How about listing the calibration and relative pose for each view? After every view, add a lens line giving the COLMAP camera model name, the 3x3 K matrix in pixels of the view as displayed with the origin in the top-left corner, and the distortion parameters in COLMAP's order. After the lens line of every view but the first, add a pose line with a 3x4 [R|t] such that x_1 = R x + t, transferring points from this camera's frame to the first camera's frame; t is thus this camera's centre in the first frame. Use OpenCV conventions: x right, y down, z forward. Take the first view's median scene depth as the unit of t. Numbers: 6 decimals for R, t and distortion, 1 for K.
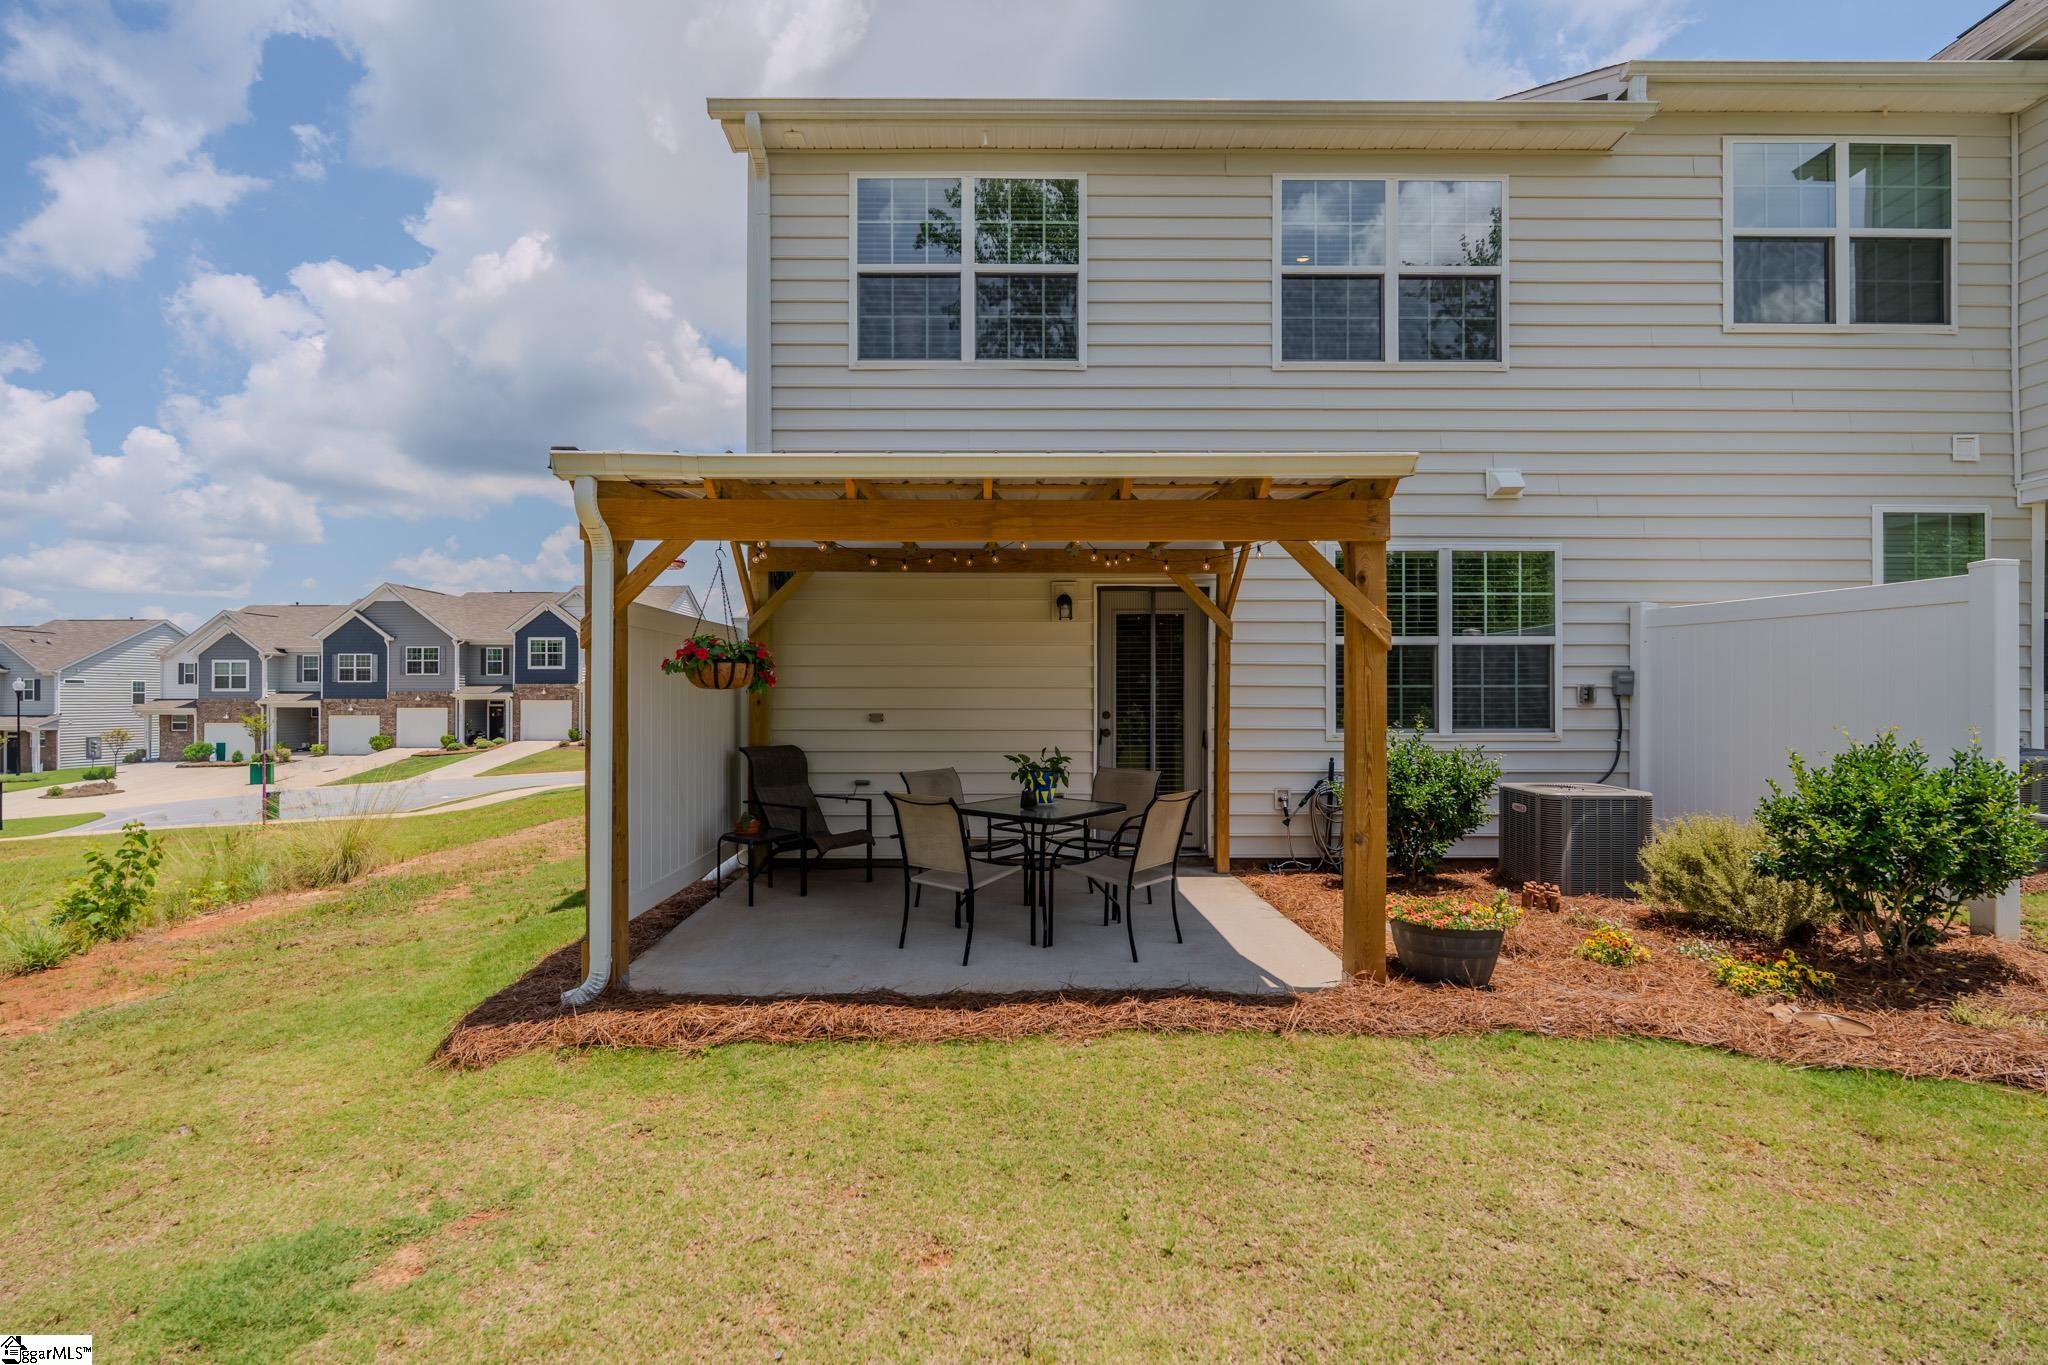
lens RADIAL K [[862.0, 0, 984.2], [0, 862.0, 681.6], [0, 0, 1]] dist [0.001292, 0.000028]
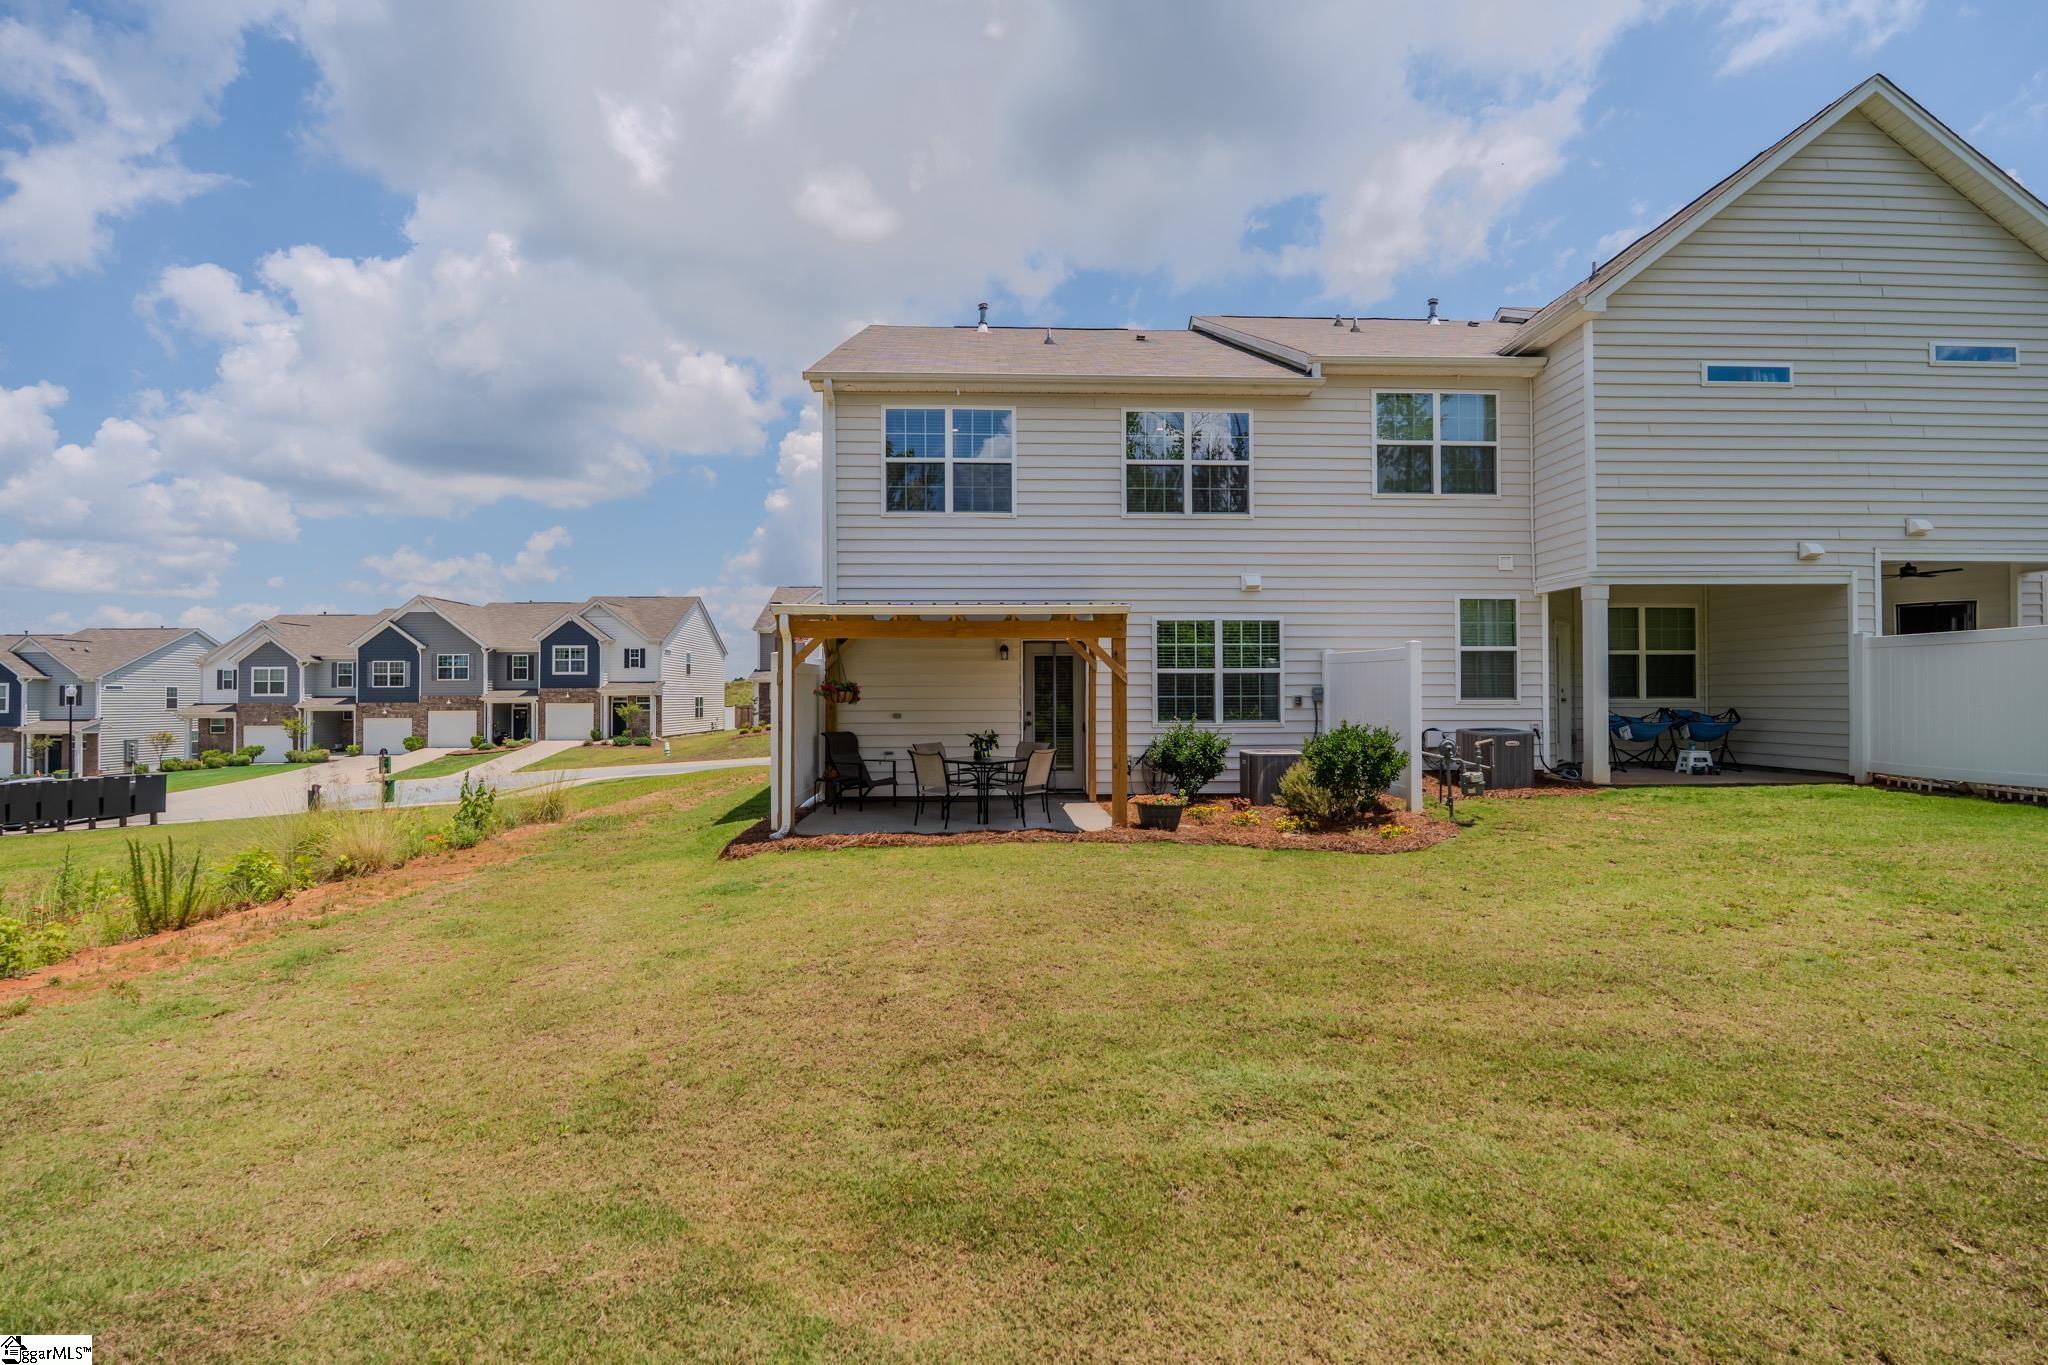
lens RADIAL K [[908.9, 0, 1025.9], [0, 908.9, 677.8], [0, 0, 1]] dist [0.001589, 0.000309]
pose [[0.998714, -0.002440, 0.050639, 0.008770], [0.002583, 0.999993, -0.002757, -0.006017], [-0.050632, 0.002884, 0.998713, -0.176837]]
